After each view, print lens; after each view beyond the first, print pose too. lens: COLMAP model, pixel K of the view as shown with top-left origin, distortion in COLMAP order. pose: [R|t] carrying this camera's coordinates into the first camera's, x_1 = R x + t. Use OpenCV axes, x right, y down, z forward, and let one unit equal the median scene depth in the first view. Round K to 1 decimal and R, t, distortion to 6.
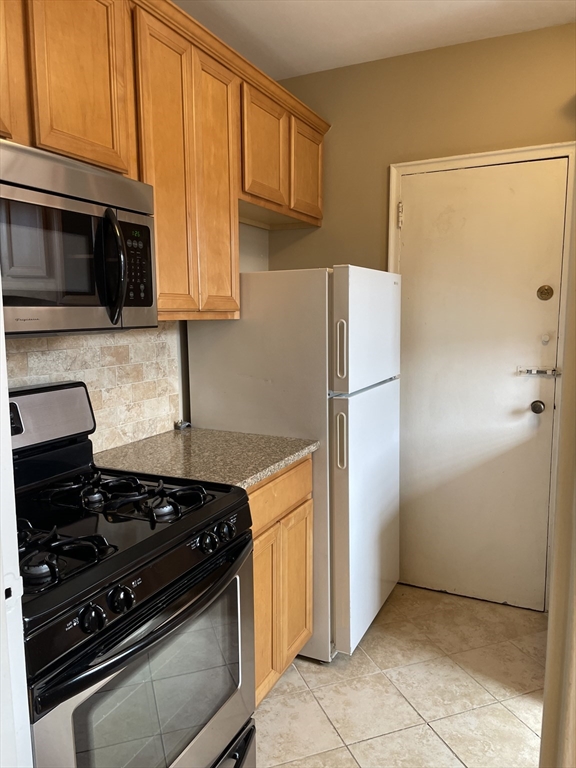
lens RADIAL K [[580.5, 0, 290.0], [0, 580.5, 385.4], [0, 0, 1]] dist [0.086434, -0.111218]
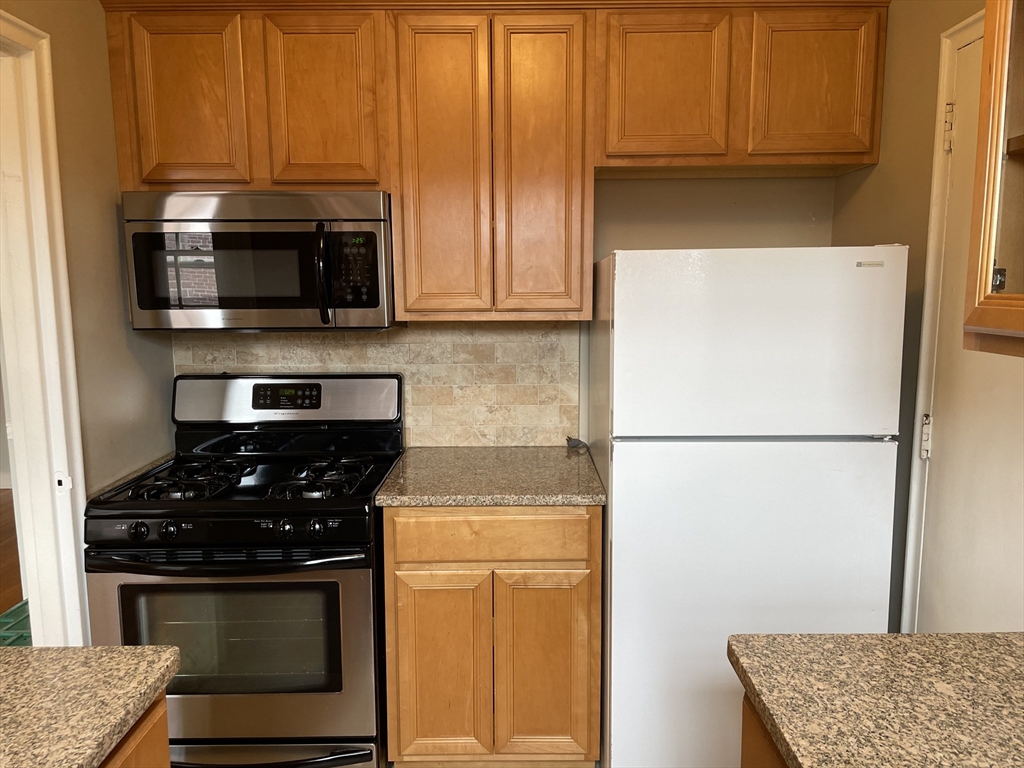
lens RADIAL K [[774.1, 0, 519.0], [0, 774.1, 387.7], [0, 0, 1]] dist [0.086434, -0.111218]
pose [[0.430555, 0.120428, -0.894494, 0.815867], [-0.110123, 0.990663, 0.080368, -0.097100], [0.895821, 0.063902, 0.439797, 0.456696]]
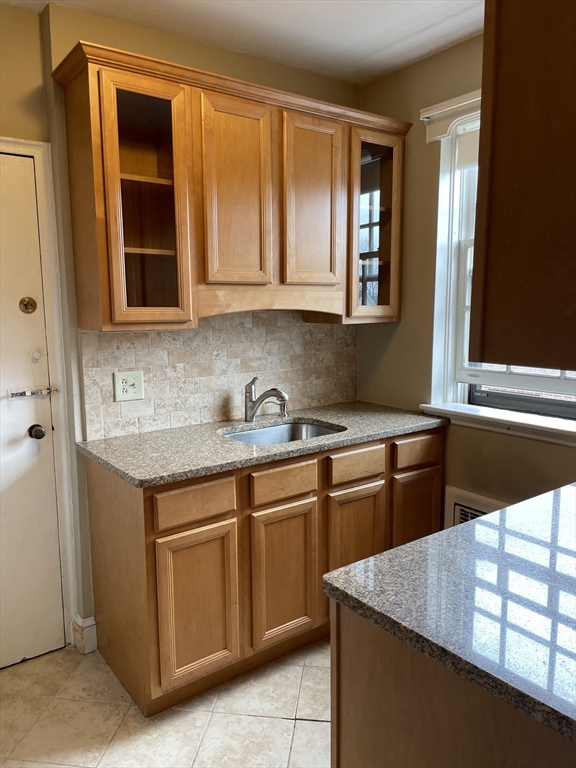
lens RADIAL K [[580.5, 0, 279.7], [0, 580.5, 383.0], [0, 0, 1]] dist [0.086434, -0.111218]
pose [[0.480235, -0.120636, 0.868805, -0.197442], [0.117401, 0.990425, 0.072630, -0.066842], [-0.869248, 0.067119, 0.489799, 0.260662]]
